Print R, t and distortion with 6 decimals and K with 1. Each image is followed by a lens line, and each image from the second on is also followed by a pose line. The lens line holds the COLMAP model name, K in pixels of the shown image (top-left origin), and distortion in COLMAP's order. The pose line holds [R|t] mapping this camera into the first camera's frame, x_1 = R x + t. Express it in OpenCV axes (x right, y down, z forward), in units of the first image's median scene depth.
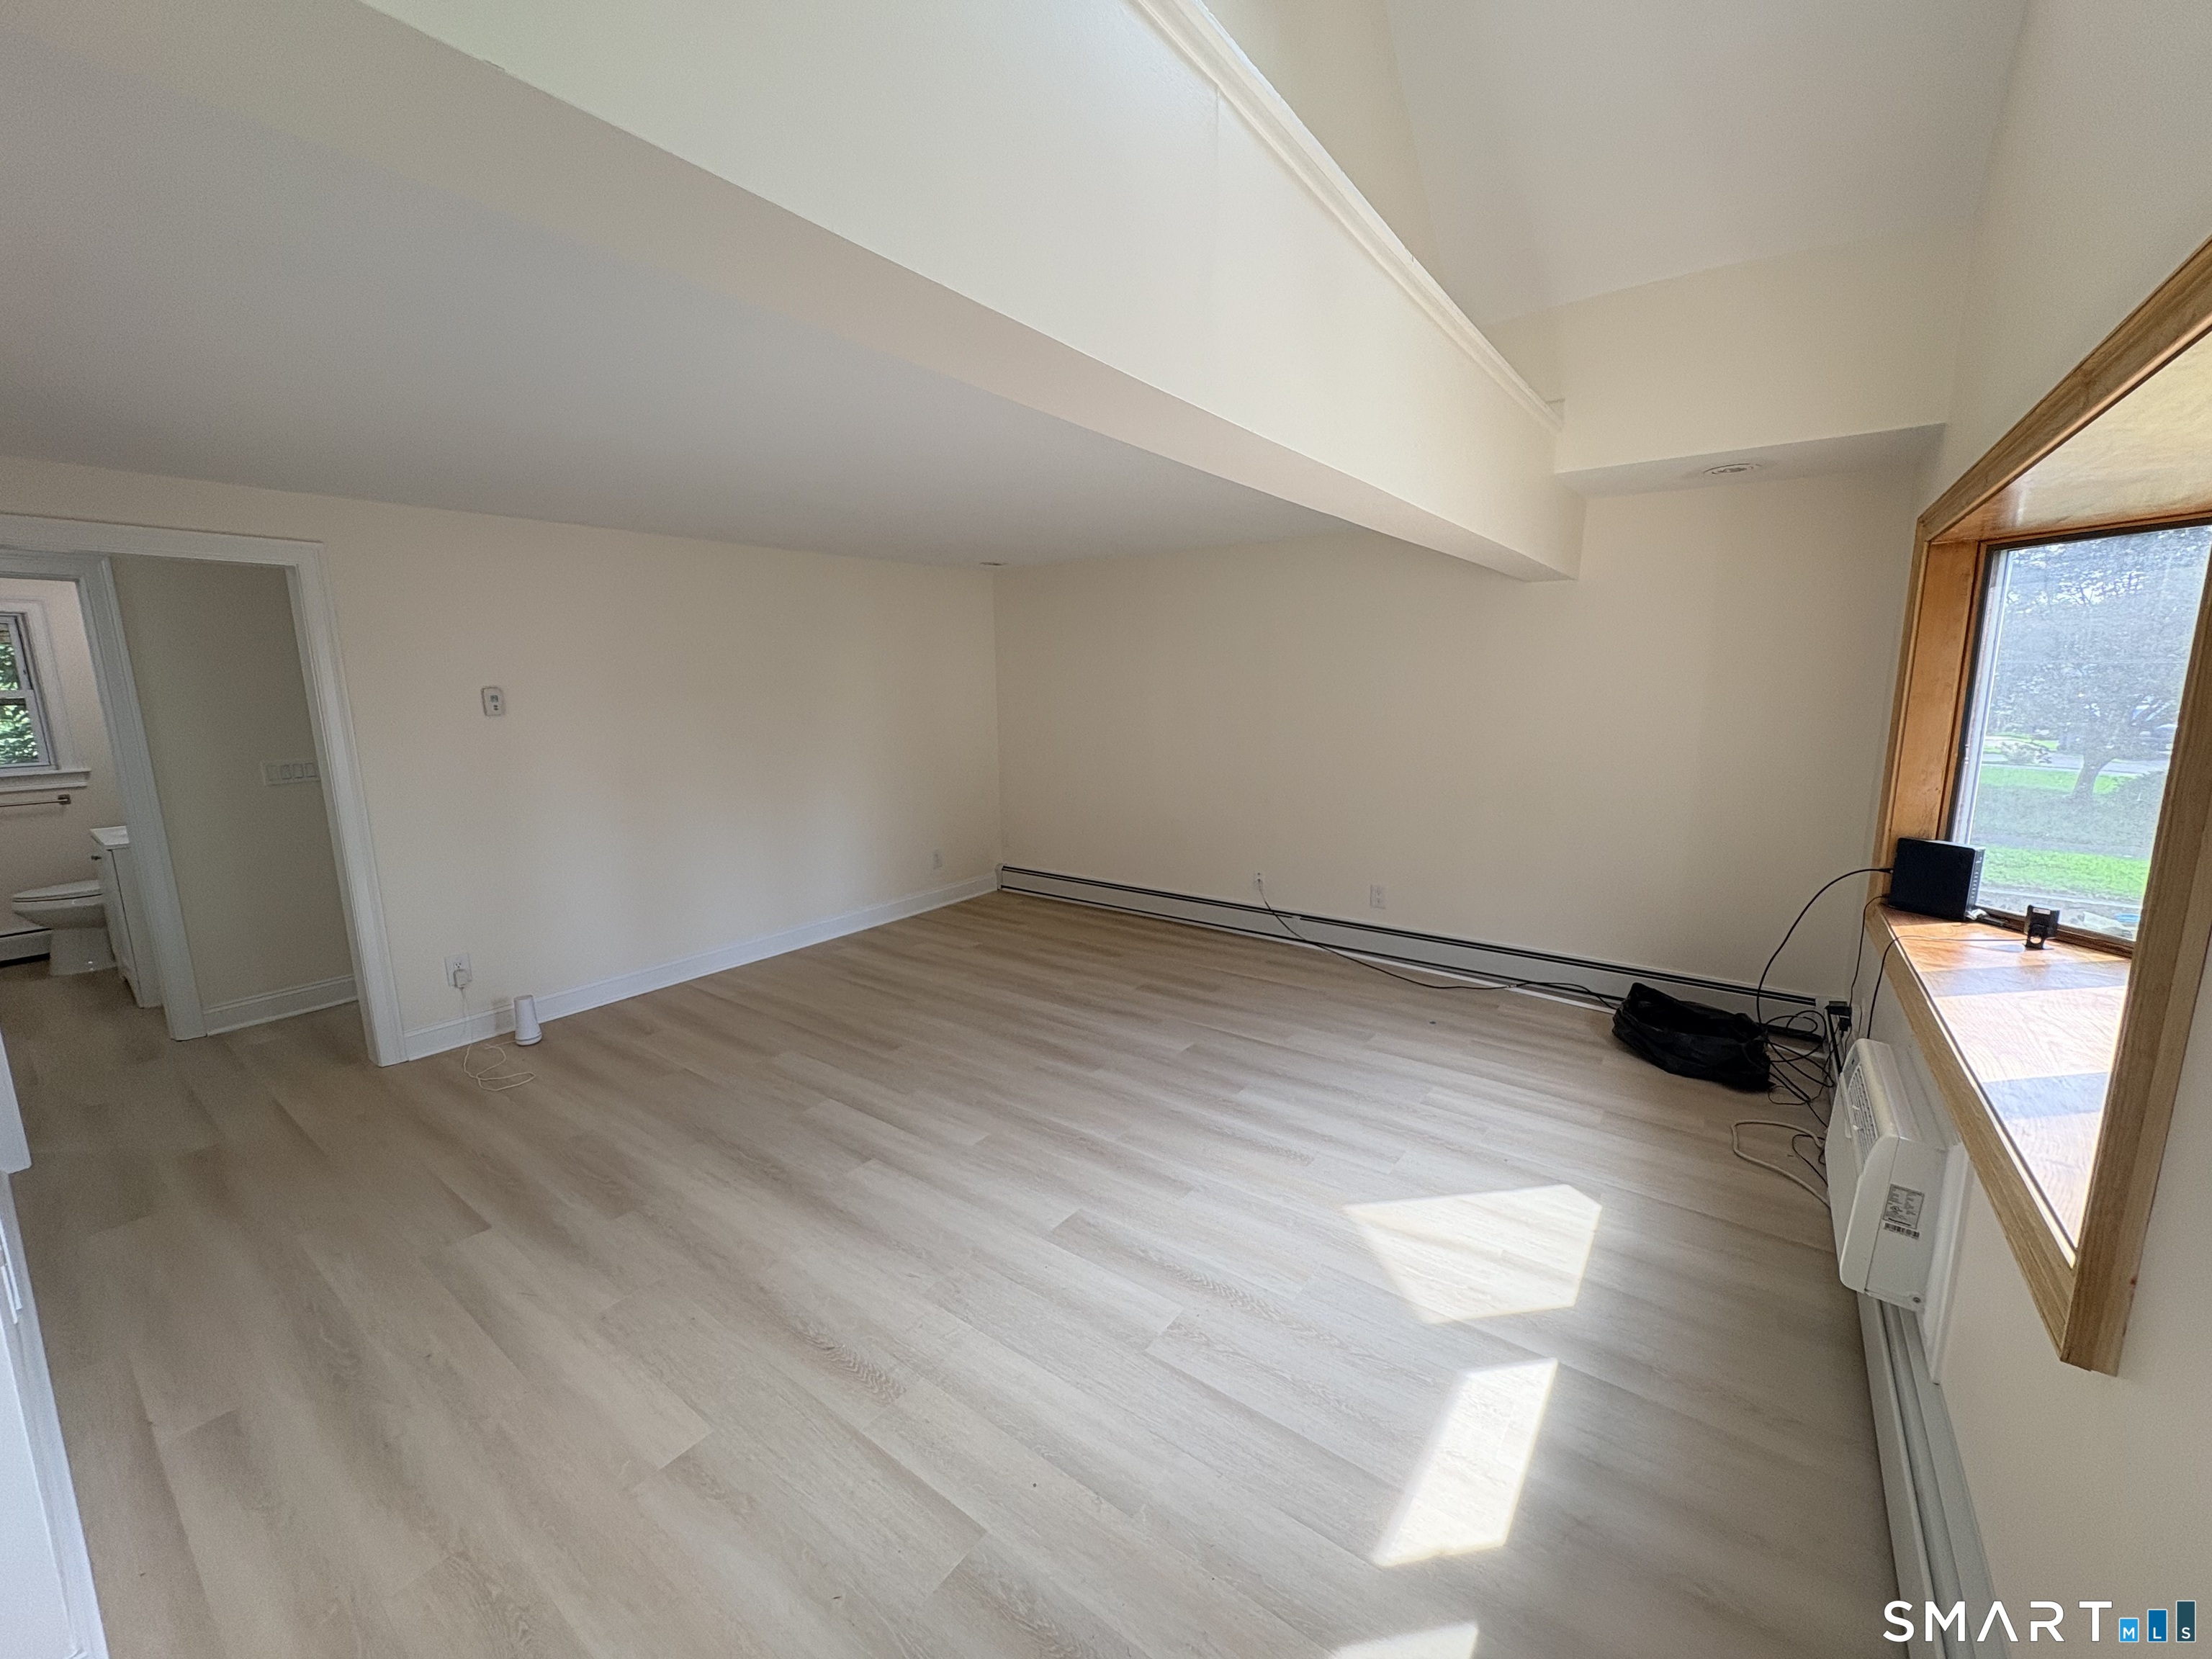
lens RADIAL K [[879.0, 0, 1106.0], [0, 879.0, 829.5], [0, 0, 1]] dist [0.007922, -0.000089]
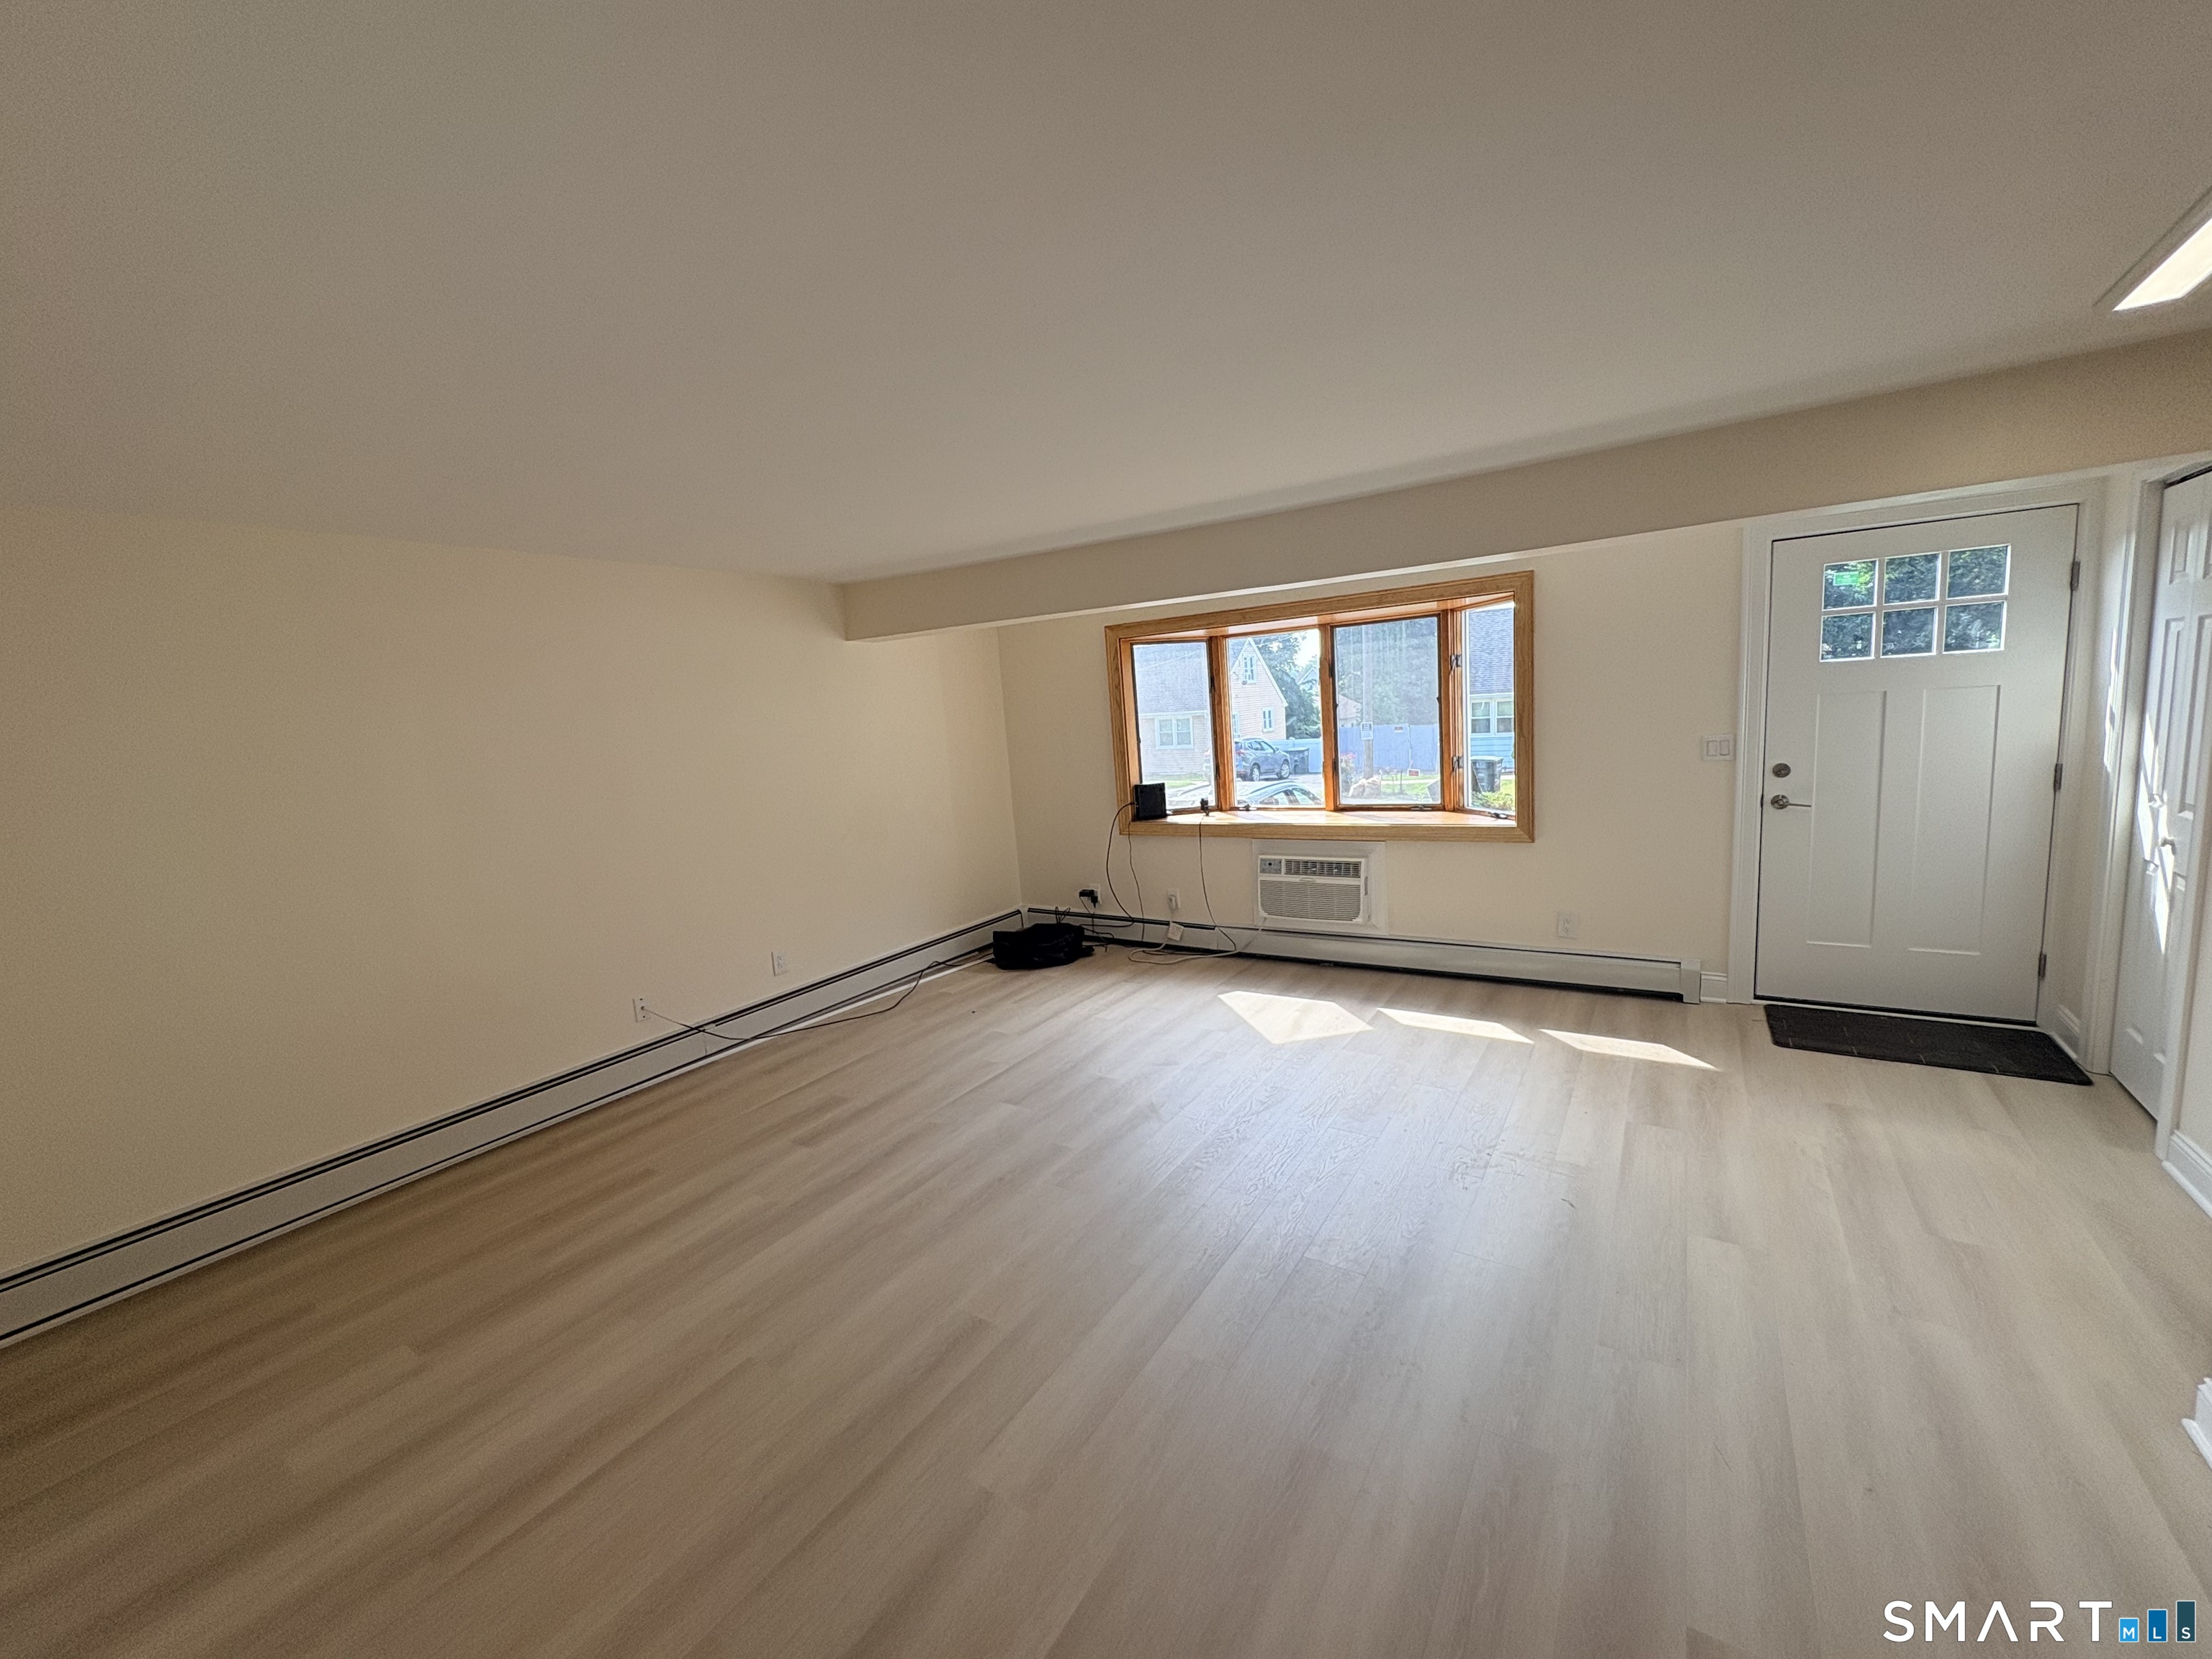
lens RADIAL K [[879.0, 0, 1106.0], [0, 879.0, 829.5], [0, 0, 1]] dist [0.007922, -0.000089]
pose [[-0.064962, -0.124564, 0.990083, -0.767908], [0.231864, 0.963139, 0.136387, -0.131035], [-0.970577, 0.238425, -0.033685, 0.829432]]
